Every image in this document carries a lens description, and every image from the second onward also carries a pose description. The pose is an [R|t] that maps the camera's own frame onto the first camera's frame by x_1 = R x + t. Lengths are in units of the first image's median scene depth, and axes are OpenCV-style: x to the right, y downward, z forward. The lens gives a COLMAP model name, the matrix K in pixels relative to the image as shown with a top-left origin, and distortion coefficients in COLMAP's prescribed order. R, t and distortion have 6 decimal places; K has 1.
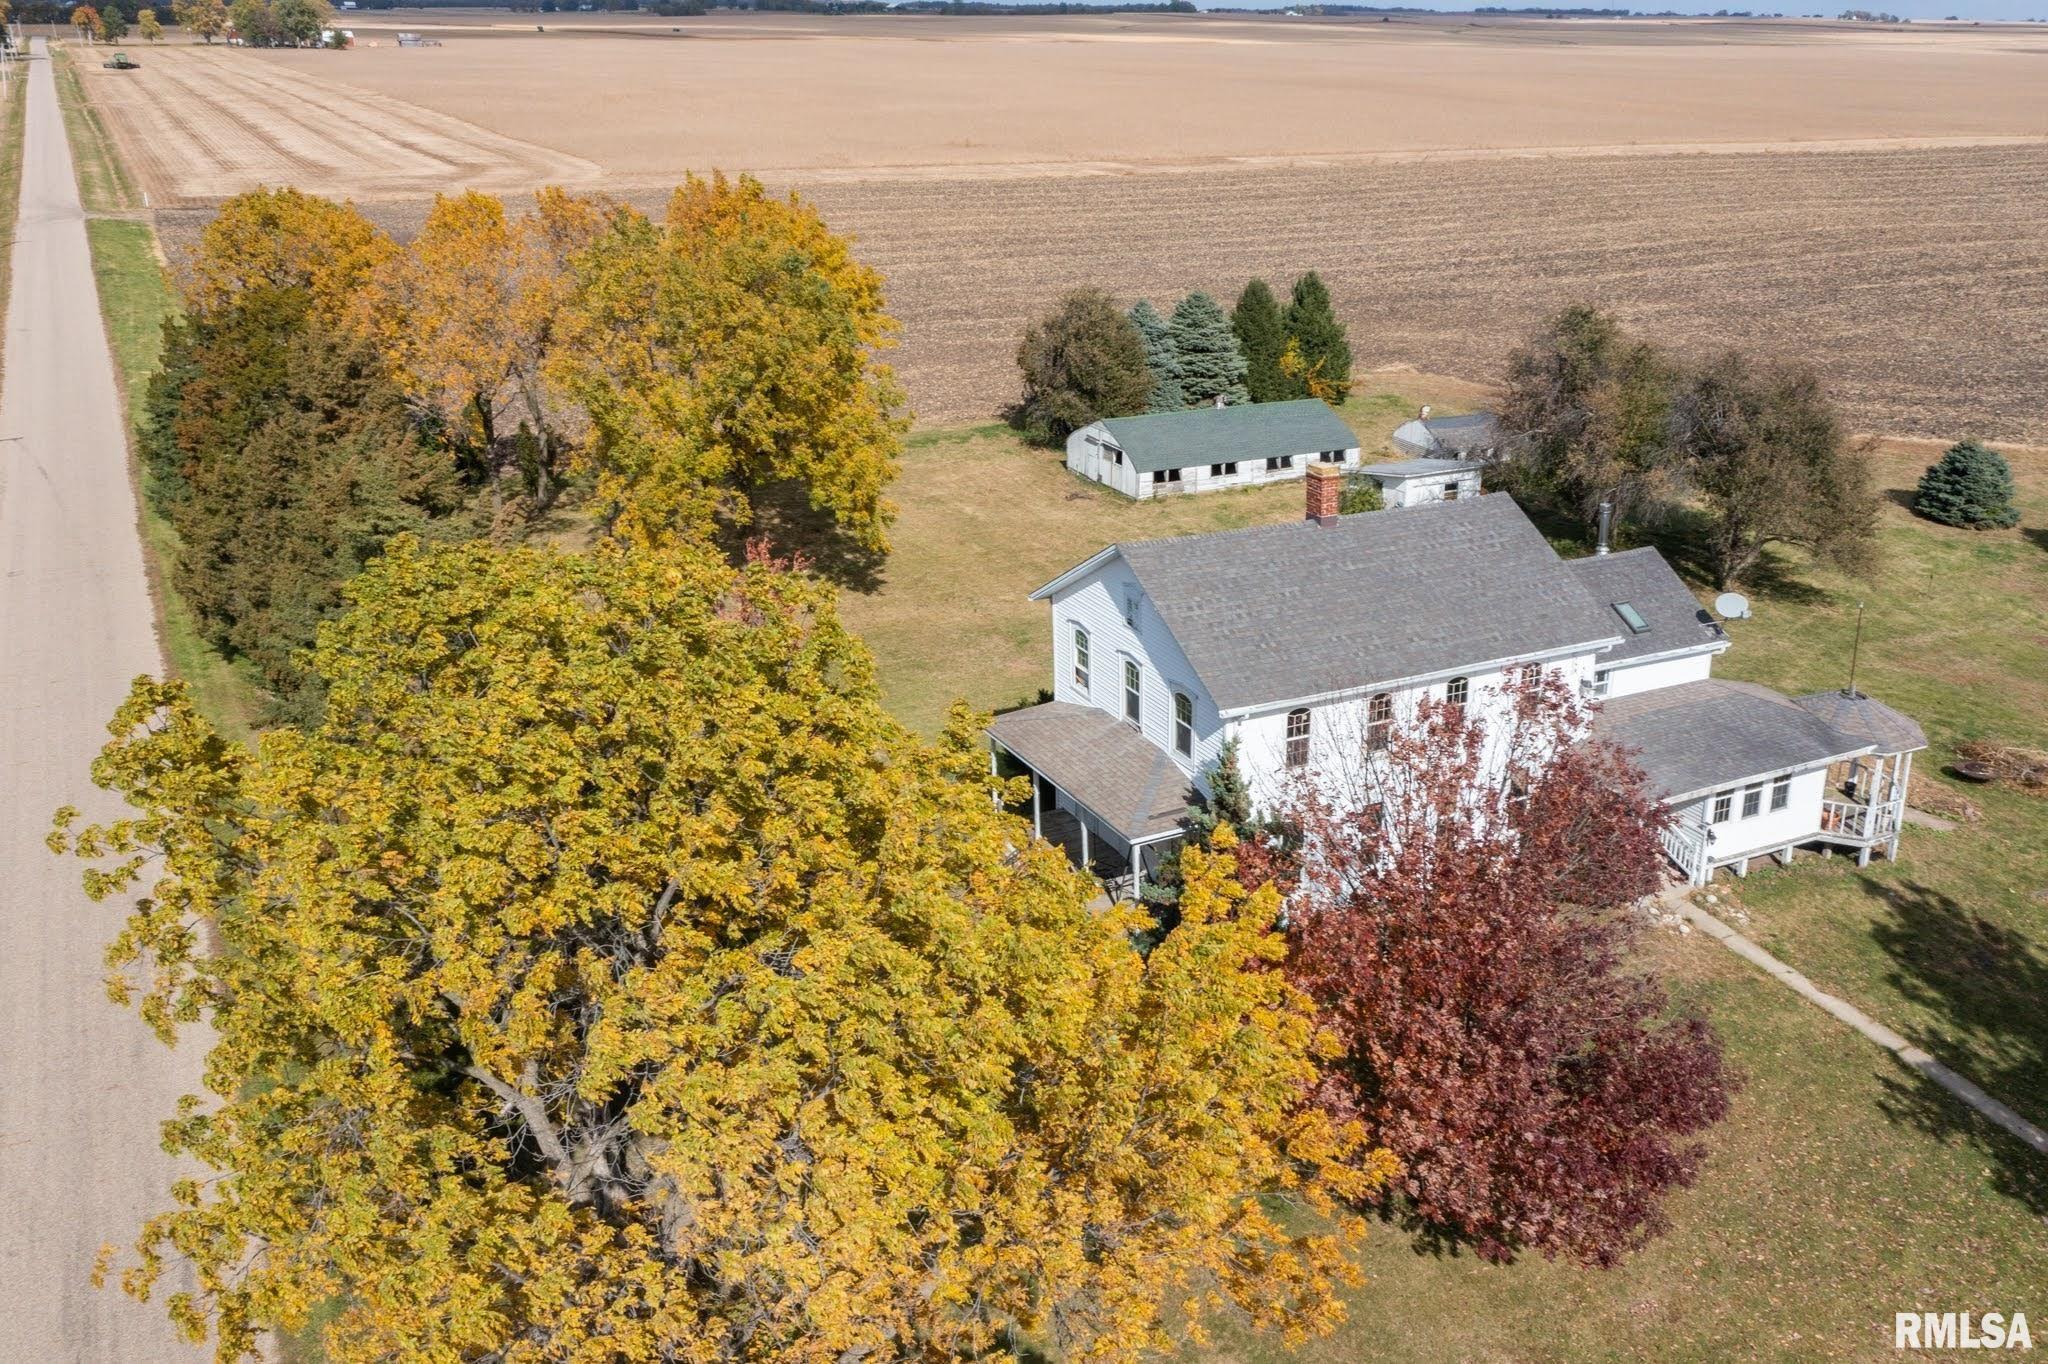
lens RADIAL K [[1722.2, 0, 1024.0], [0, 1722.2, 682.0], [0, 0, 1]] dist [-0.010336, -0.003658]
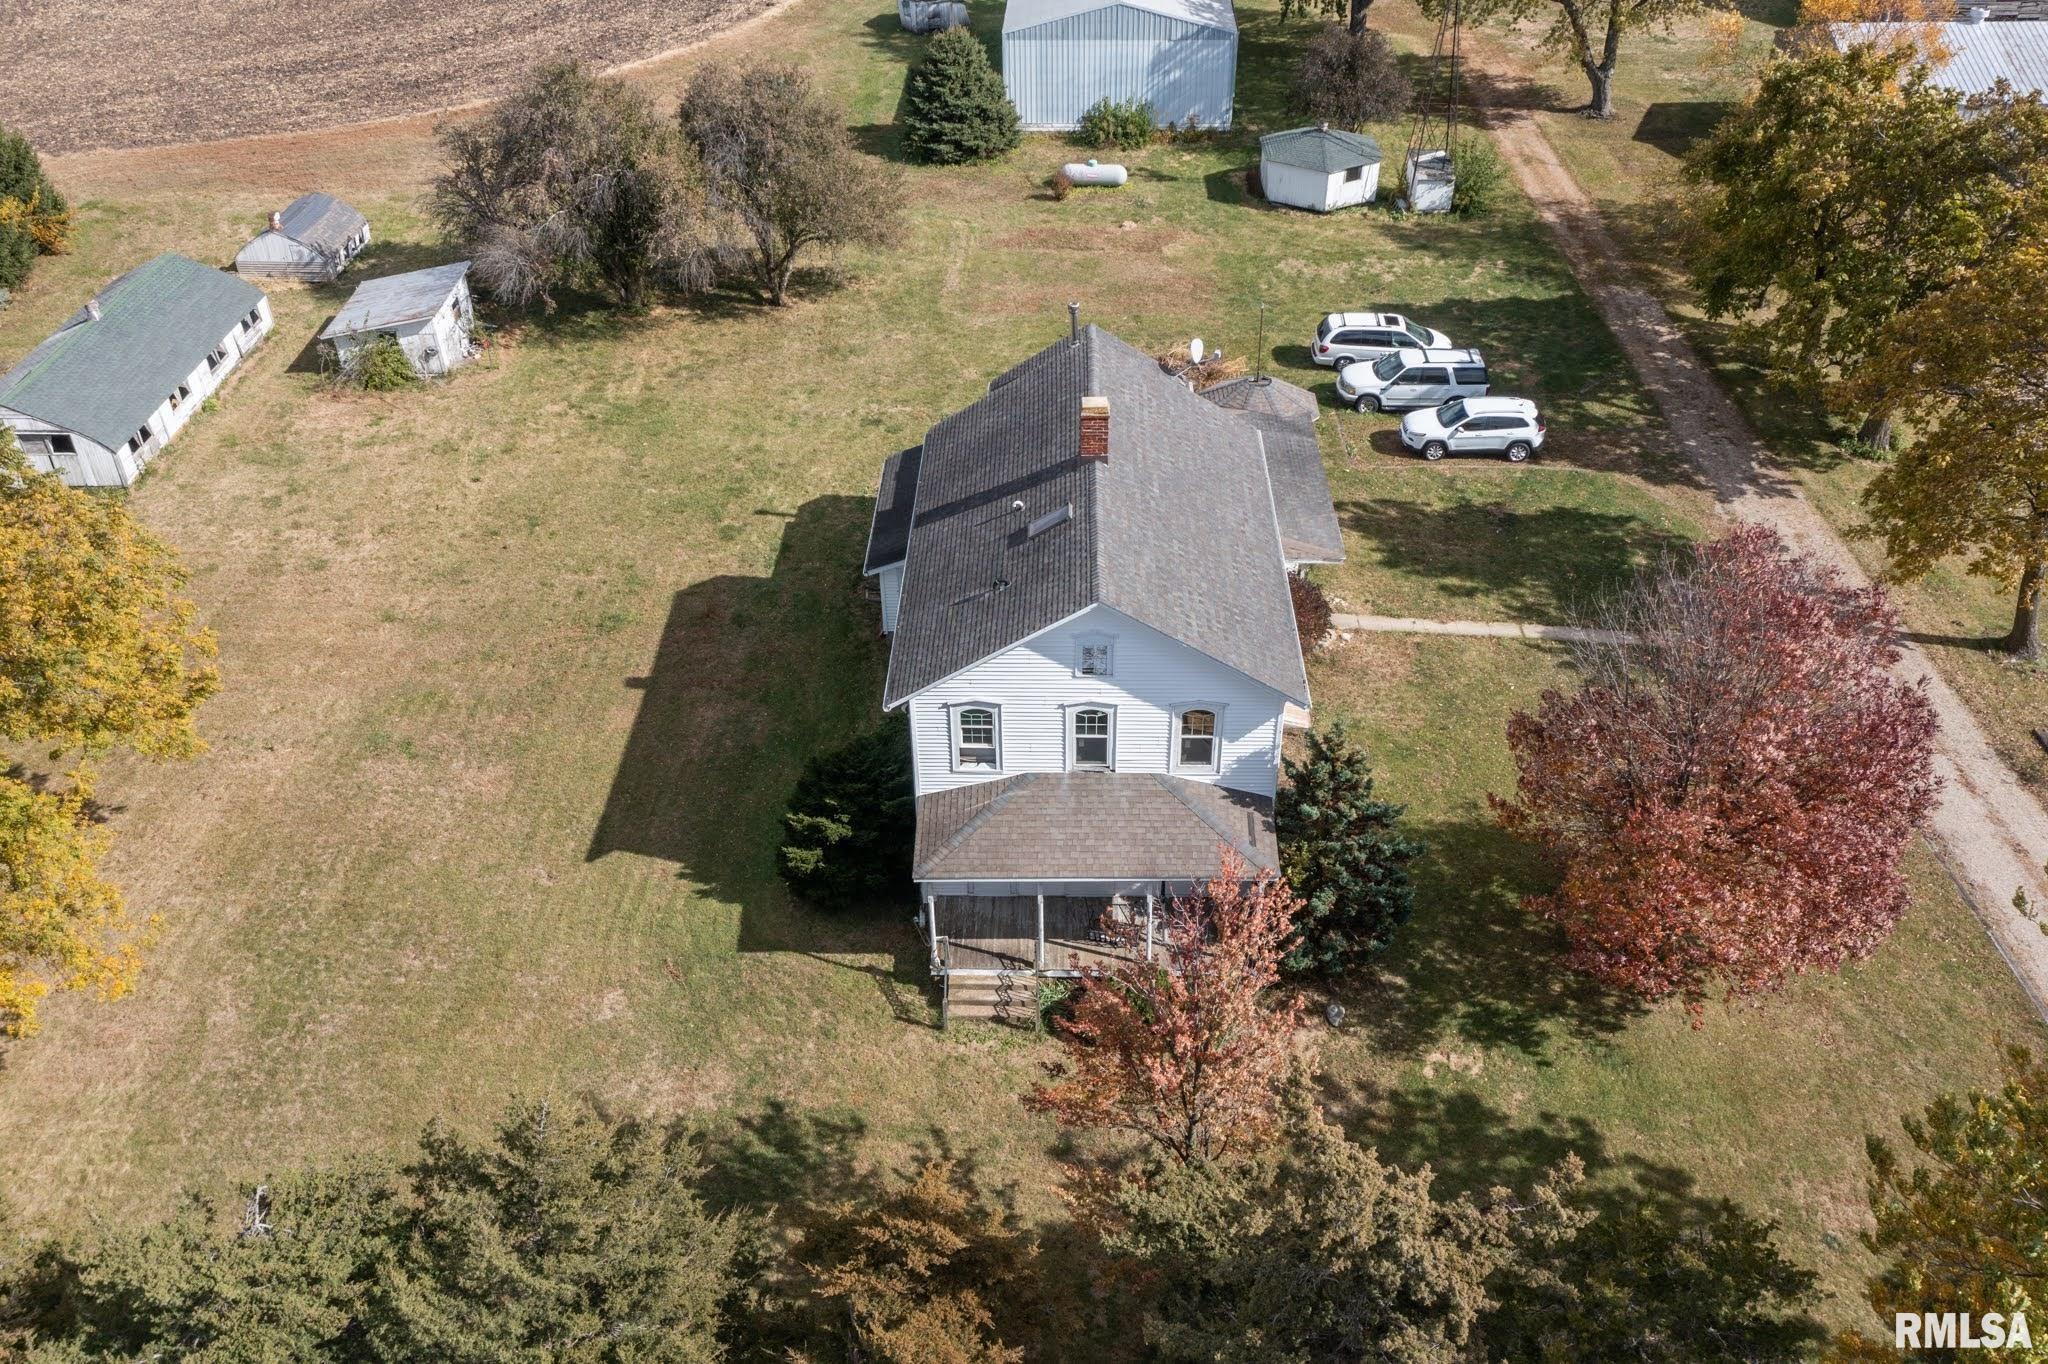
lens RADIAL K [[1661.1, 0, 1024.0], [0, 1661.1, 682.0], [0, 0, 1]] dist [-0.009971, 0.013456]
pose [[0.491080, -0.538538, 0.684702, -0.308303], [0.338460, 0.842210, 0.419674, -0.229566], [-0.802674, 0.025651, 0.595867, 0.325754]]
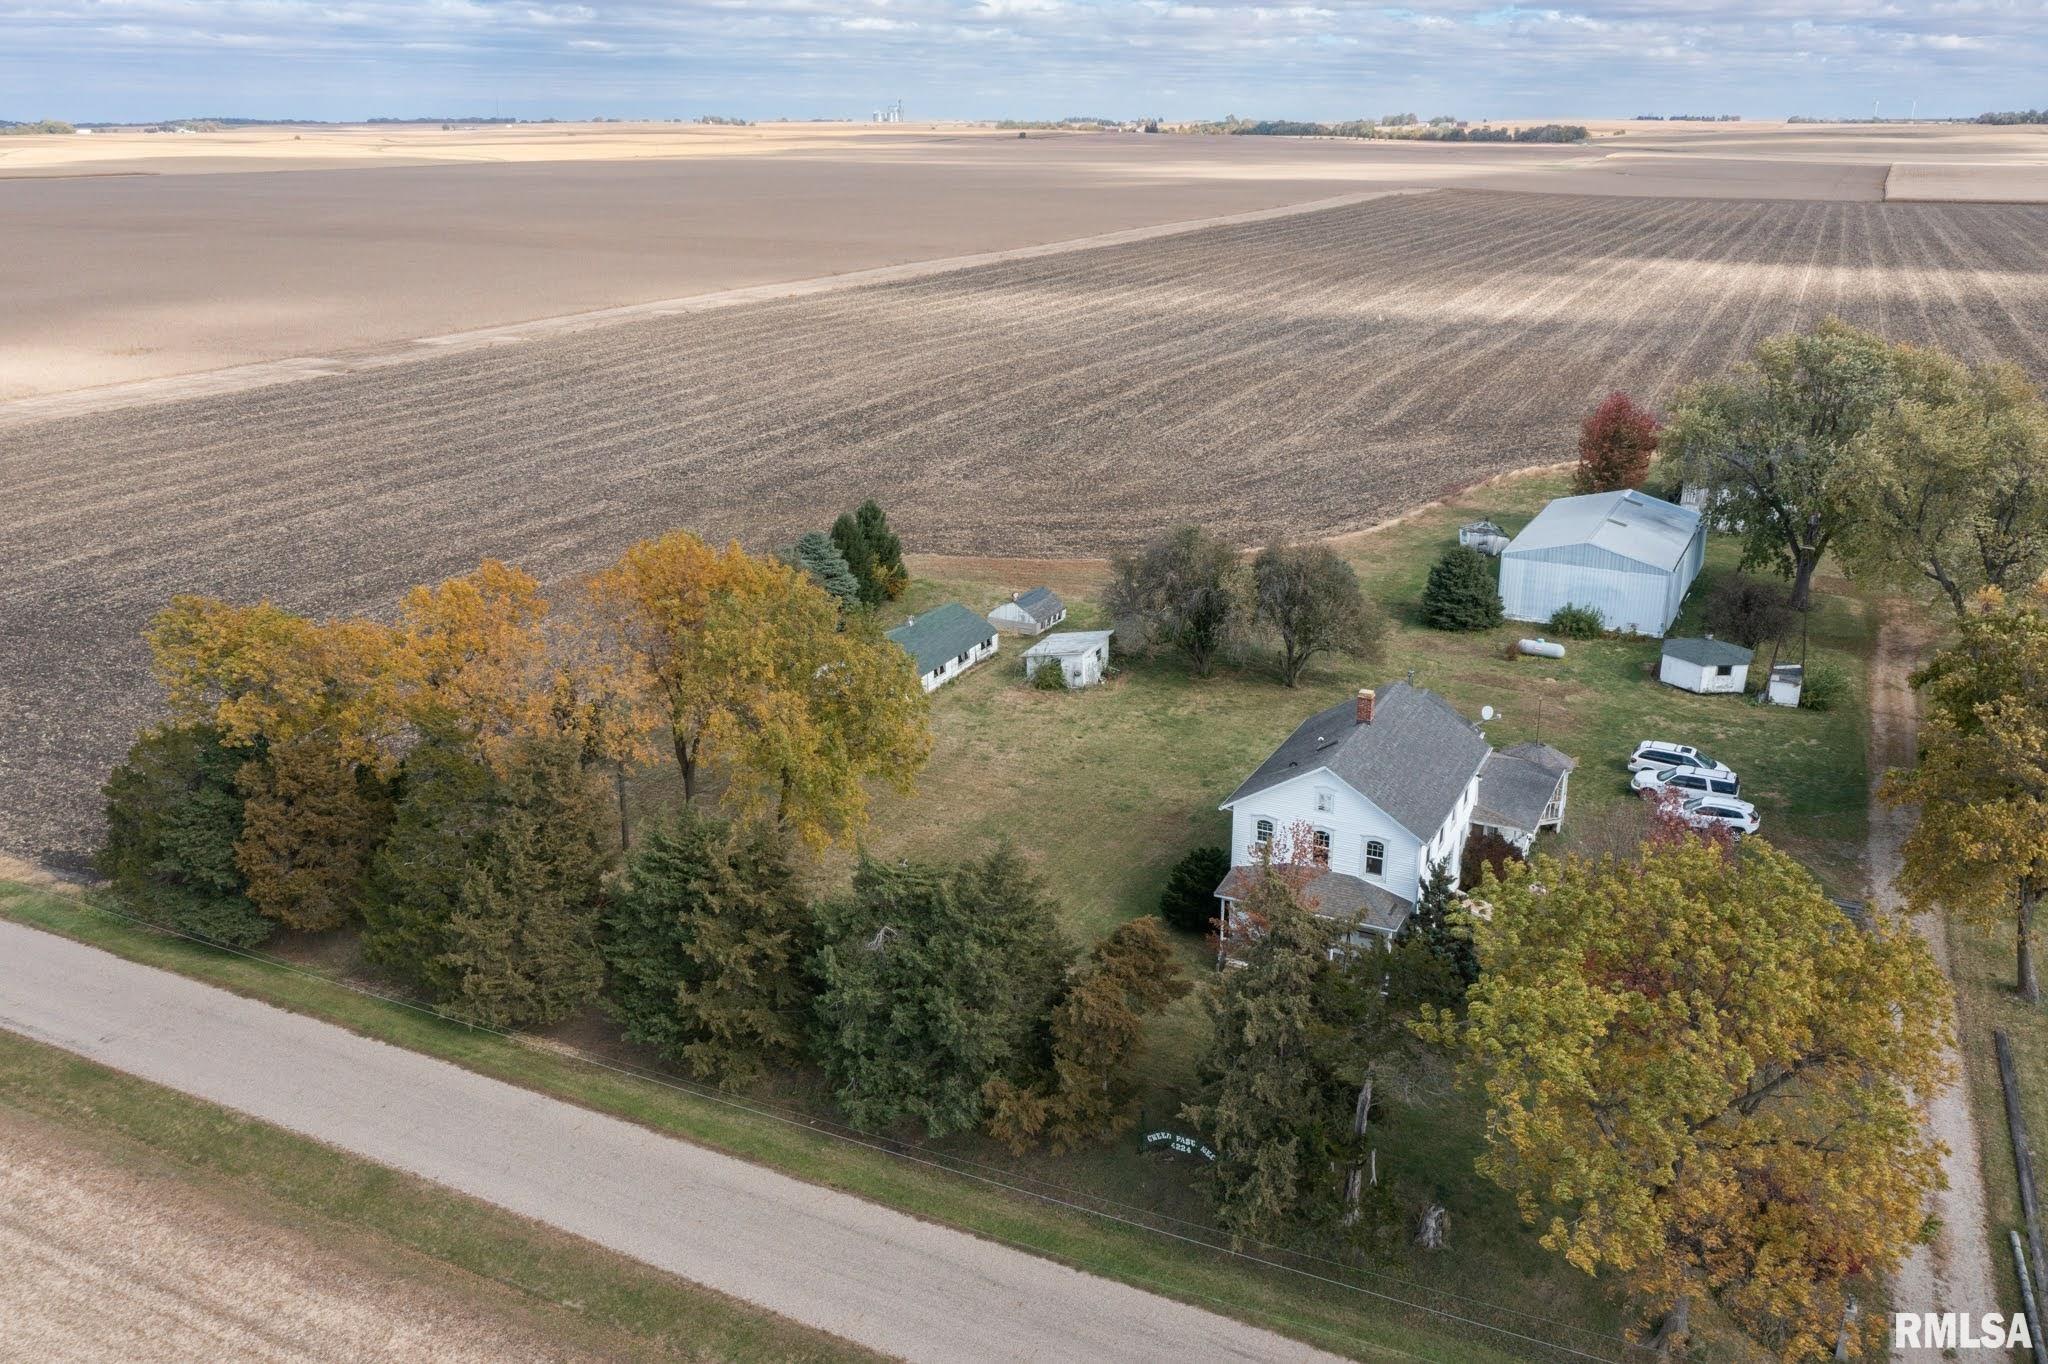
lens RADIAL K [[1639.4, 0, 1026.5], [0, 1639.4, 719.4], [0, 0, 1]] dist [-0.007125, 0.015514]
pose [[0.814153, -0.218590, 0.537935, -0.605157], [0.228079, 0.972362, 0.049927, -0.157863], [-0.533981, 0.082043, 0.841507, -0.114746]]
